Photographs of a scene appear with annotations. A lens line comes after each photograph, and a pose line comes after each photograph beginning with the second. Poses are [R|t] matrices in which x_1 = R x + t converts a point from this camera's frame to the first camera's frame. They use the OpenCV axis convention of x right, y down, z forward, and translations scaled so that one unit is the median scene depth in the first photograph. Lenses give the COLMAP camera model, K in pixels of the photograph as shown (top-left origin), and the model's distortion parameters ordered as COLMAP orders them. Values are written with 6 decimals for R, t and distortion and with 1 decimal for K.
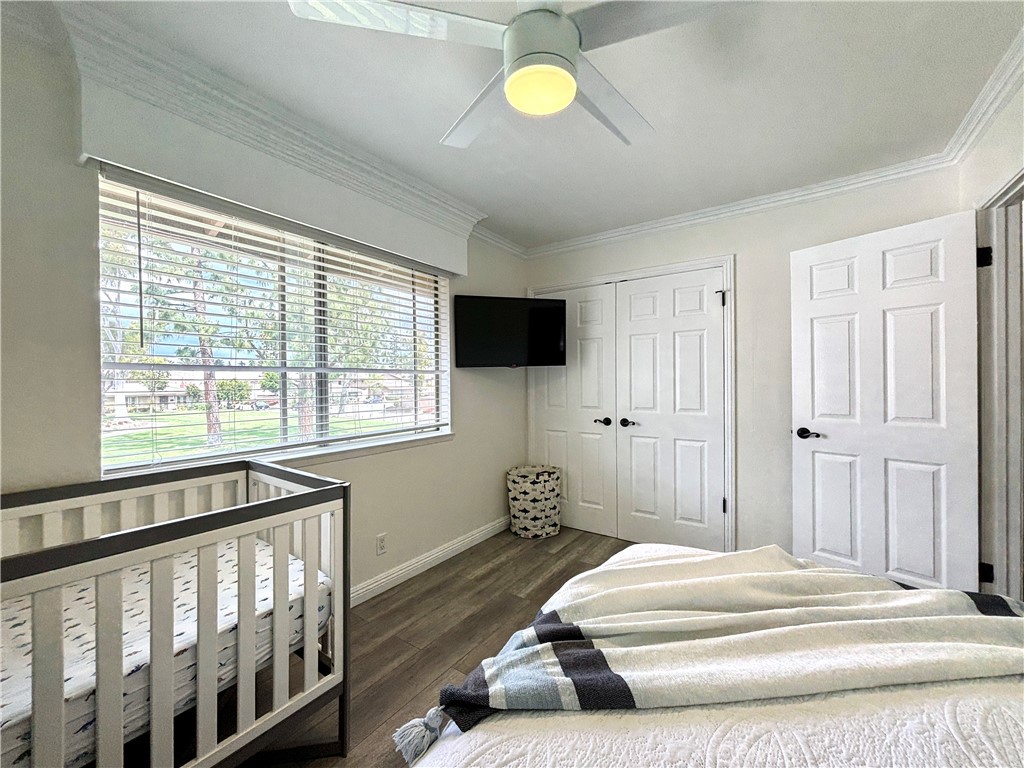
lens RADIAL K [[410.9, 0, 512.5], [0, 410.9, 381.7], [0, 0, 1]] dist [0.003306, -0.003201]
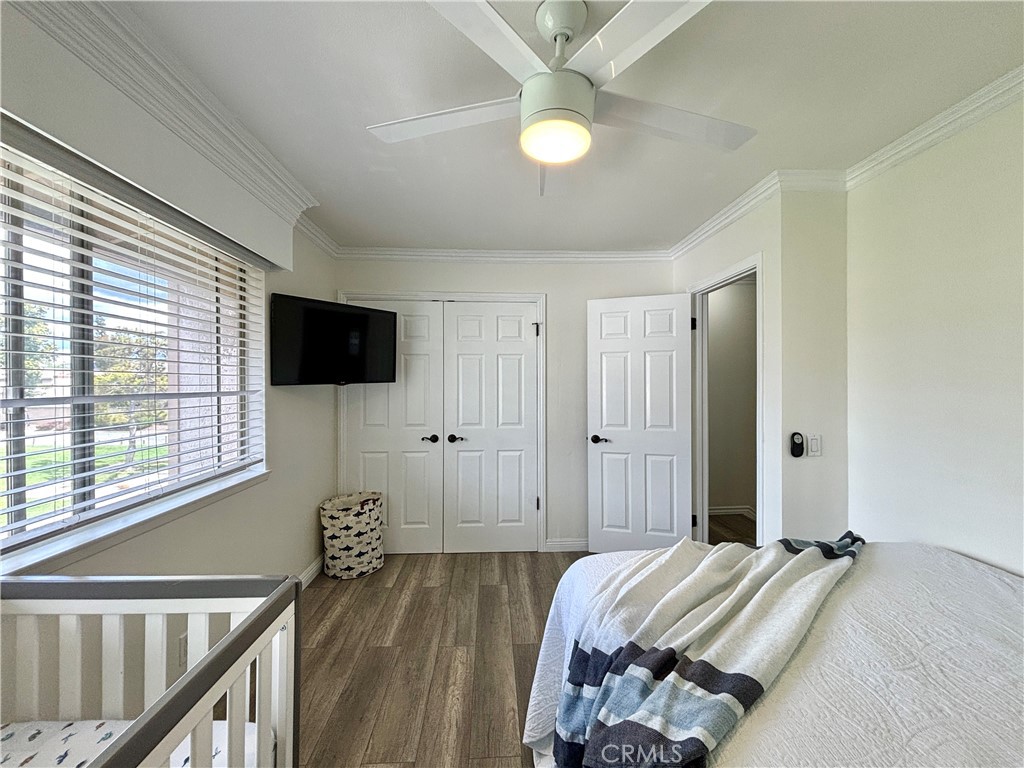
lens RADIAL K [[410.9, 0, 511.5], [0, 410.9, 383.1], [0, 0, 1]] dist [0.003306, -0.003201]
pose [[0.788975, 0.006290, 0.614393, -0.257717], [-0.005618, 0.999980, -0.003023, -0.040769], [-0.614399, -0.001067, 0.788994, 0.103999]]
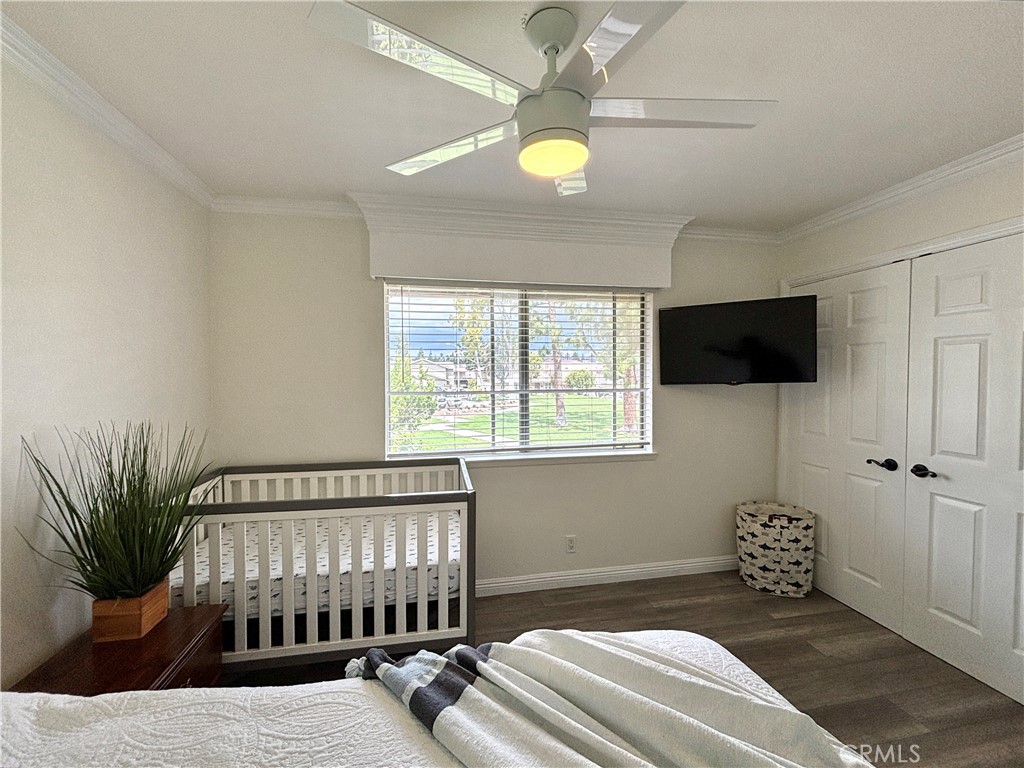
lens RADIAL K [[410.9, 0, 505.5], [0, 410.9, 387.6], [0, 0, 1]] dist [0.003306, -0.003201]
pose [[0.708024, 0.025162, -0.705740, 0.281714], [0.001502, 0.999309, 0.037136, -0.065285], [0.706186, -0.027353, 0.707497, 0.068803]]
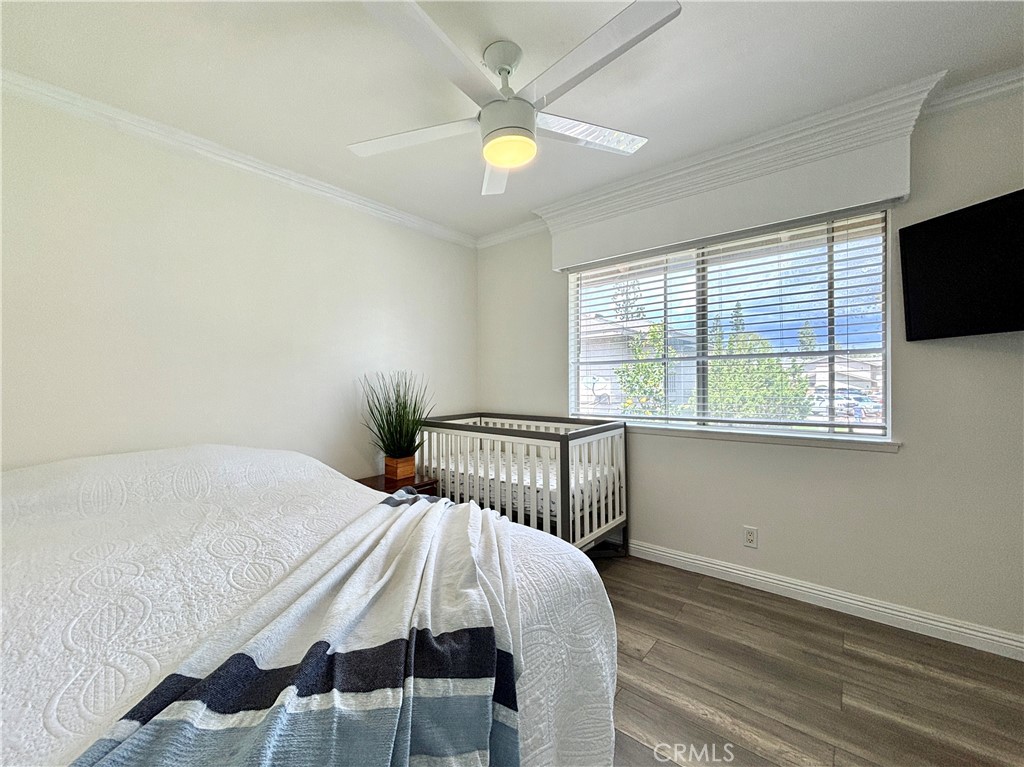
lens RADIAL K [[410.9, 0, 513.9], [0, 410.9, 381.5], [0, 0, 1]] dist [0.003306, -0.003201]
pose [[-0.090728, 0.019732, -0.995680, 0.556301], [0.019829, 0.999641, 0.018004, 0.004185], [0.995678, -0.018110, -0.091087, 0.447874]]
